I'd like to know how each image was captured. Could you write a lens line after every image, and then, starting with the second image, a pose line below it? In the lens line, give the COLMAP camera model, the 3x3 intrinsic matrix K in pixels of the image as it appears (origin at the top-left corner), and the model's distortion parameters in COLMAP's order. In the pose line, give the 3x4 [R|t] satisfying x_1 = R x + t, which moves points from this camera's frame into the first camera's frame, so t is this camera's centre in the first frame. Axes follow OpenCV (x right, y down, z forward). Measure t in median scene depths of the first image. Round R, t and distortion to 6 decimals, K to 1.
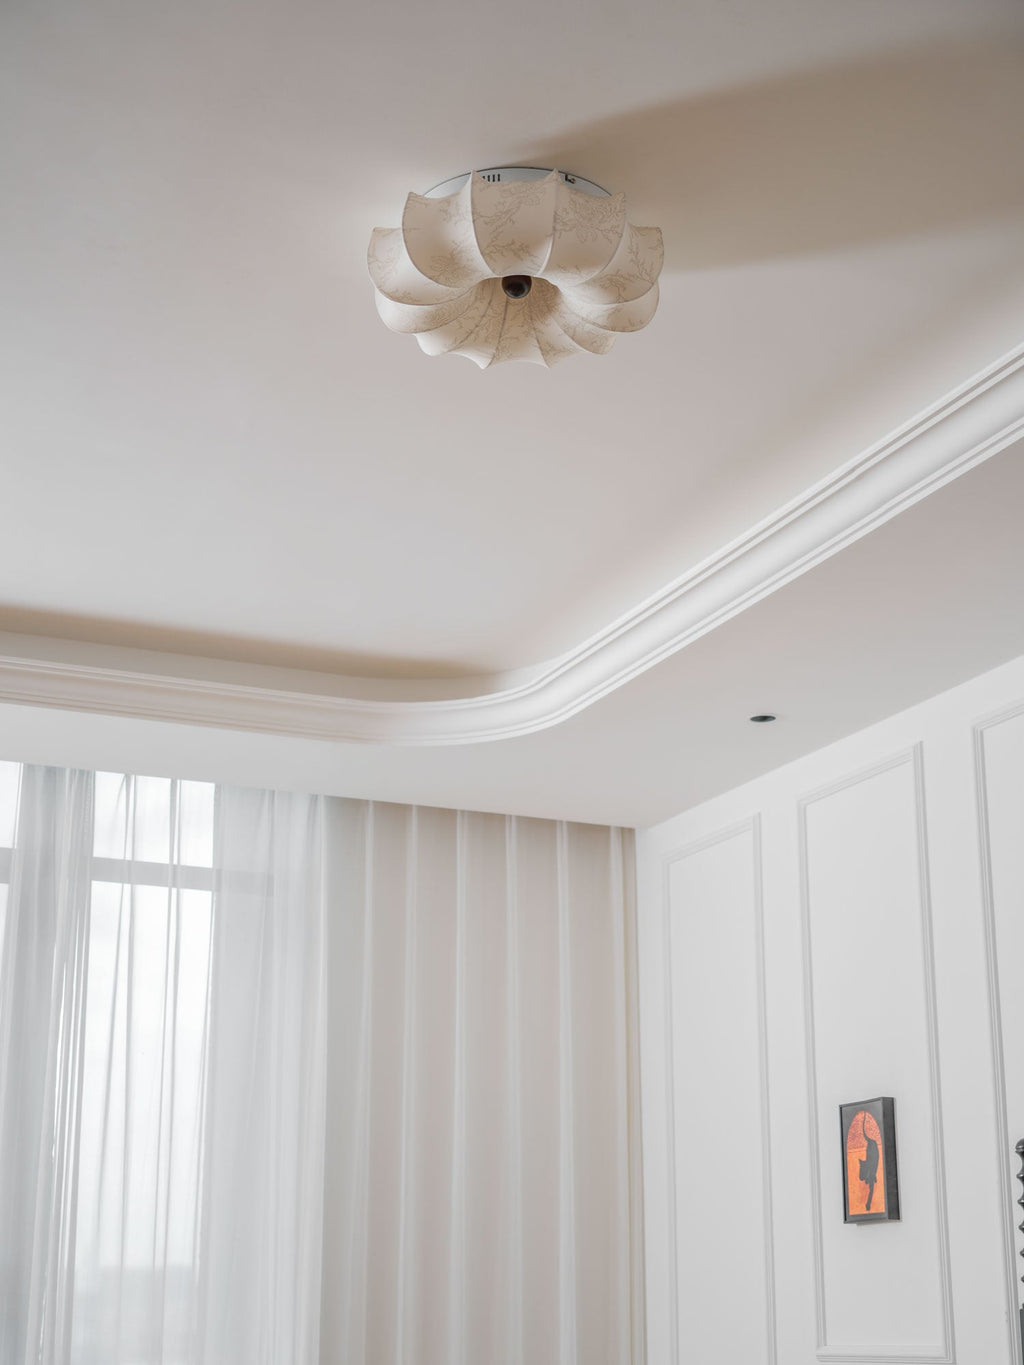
lens RADIAL K [[2102.5, 0, 456.5], [0, 2102.5, 690.6], [0, 0, 1]] dist [-0.004867, 0.000000]
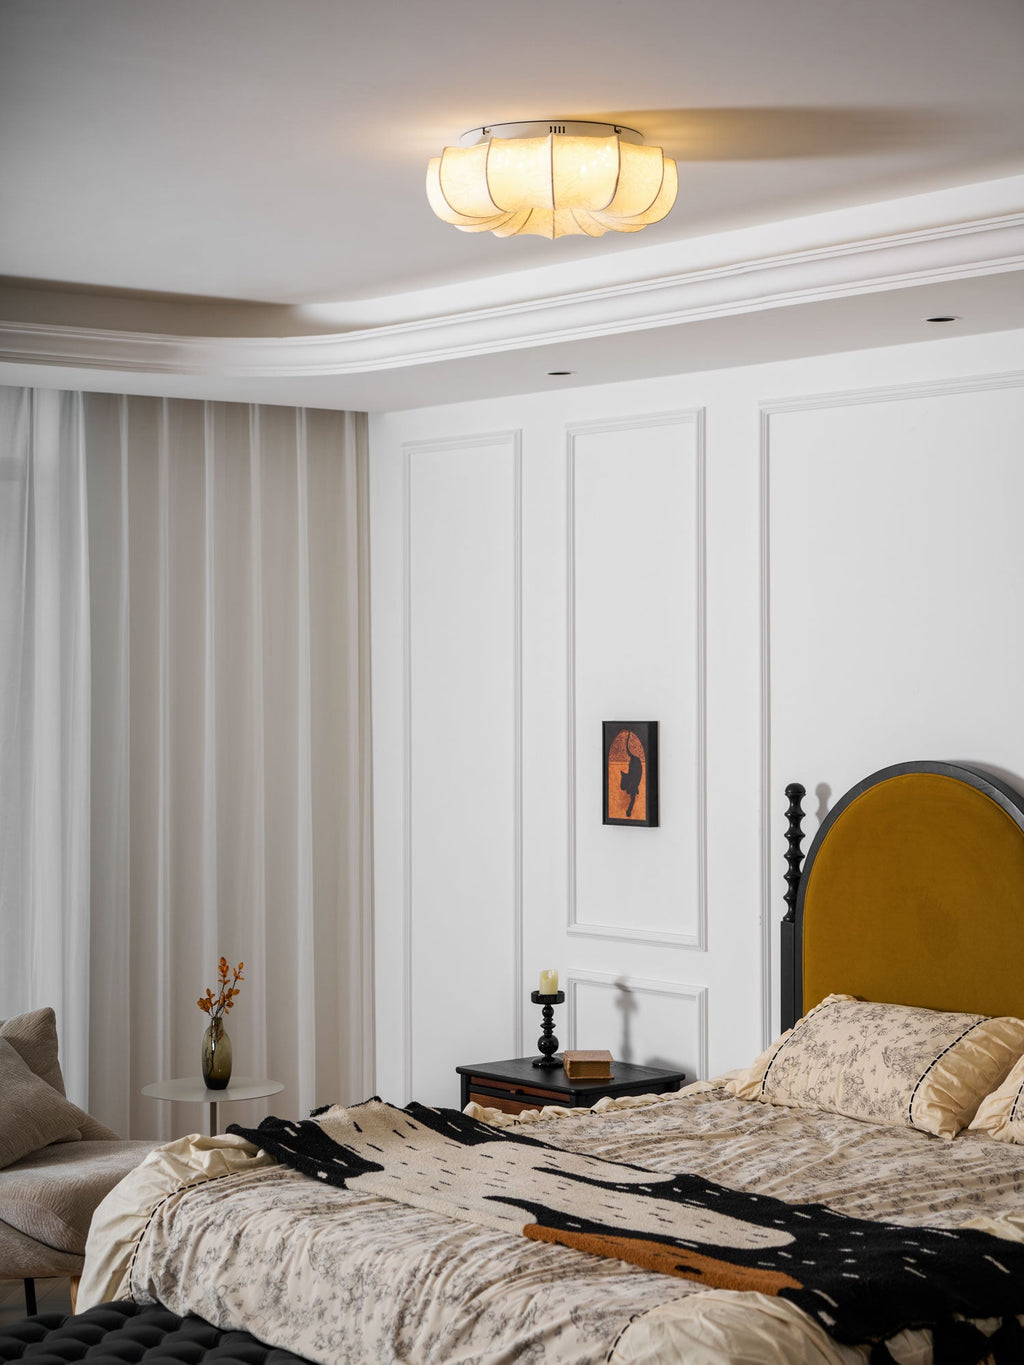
lens RADIAL K [[2790.5, 0, 504.8], [0, 2790.5, 682.0], [0, 0, 1]] dist [-0.021806, 0.000000]
pose [[0.958700, -0.014384, 0.284055, -0.292628], [-0.069554, 0.956539, 0.283189, -0.242553], [-0.275783, -0.291251, 0.916033, -0.342708]]
